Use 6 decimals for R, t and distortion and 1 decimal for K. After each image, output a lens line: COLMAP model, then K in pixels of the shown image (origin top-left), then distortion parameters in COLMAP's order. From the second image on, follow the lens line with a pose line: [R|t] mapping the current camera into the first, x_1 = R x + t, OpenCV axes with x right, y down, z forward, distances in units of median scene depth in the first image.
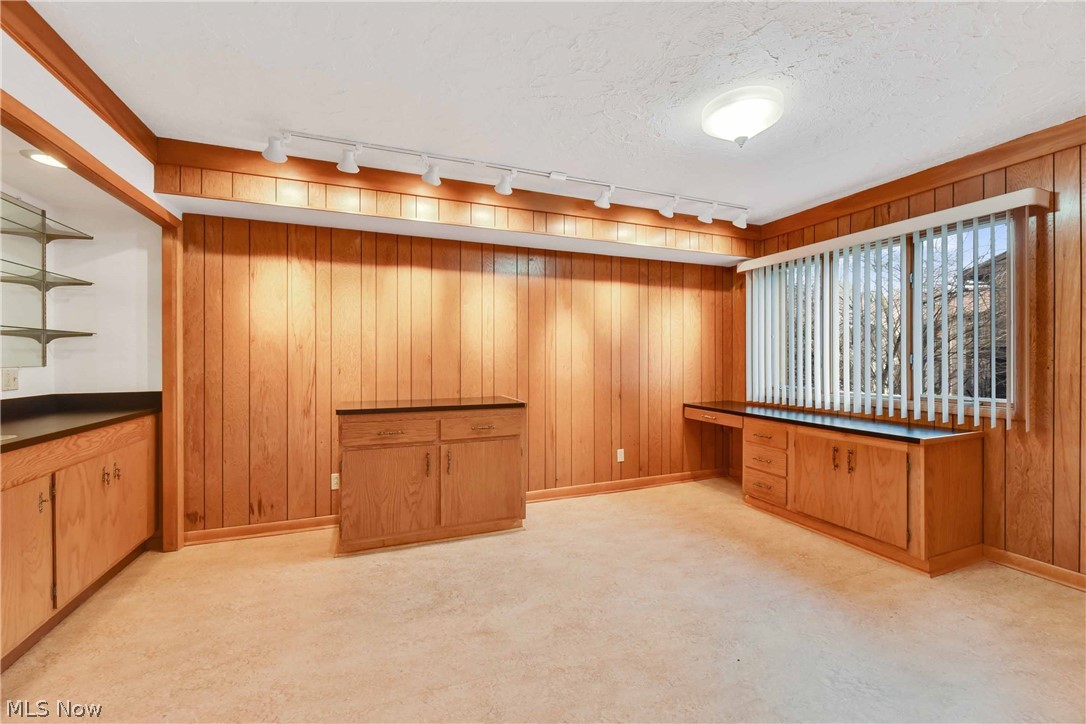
lens RADIAL K [[439.7, 0, 543.0], [0, 439.7, 362.0], [0, 0, 1]] dist [-0.012181, -0.000095]
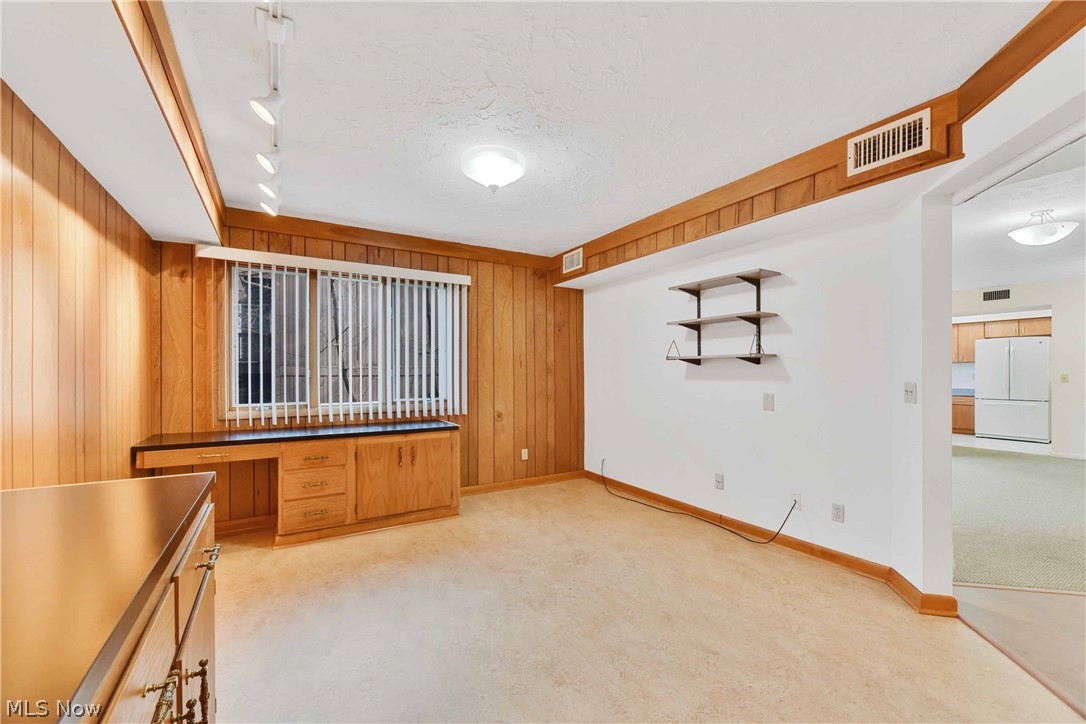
lens RADIAL K [[439.9, 0, 548.1], [0, 439.9, 373.5], [0, 0, 1]] dist [0.001120, 0.000002]
pose [[-0.168246, -0.002224, 0.985742, -0.544398], [0.011443, 0.999926, 0.004209, -0.005615], [-0.985679, 0.011988, -0.168208, 0.767269]]
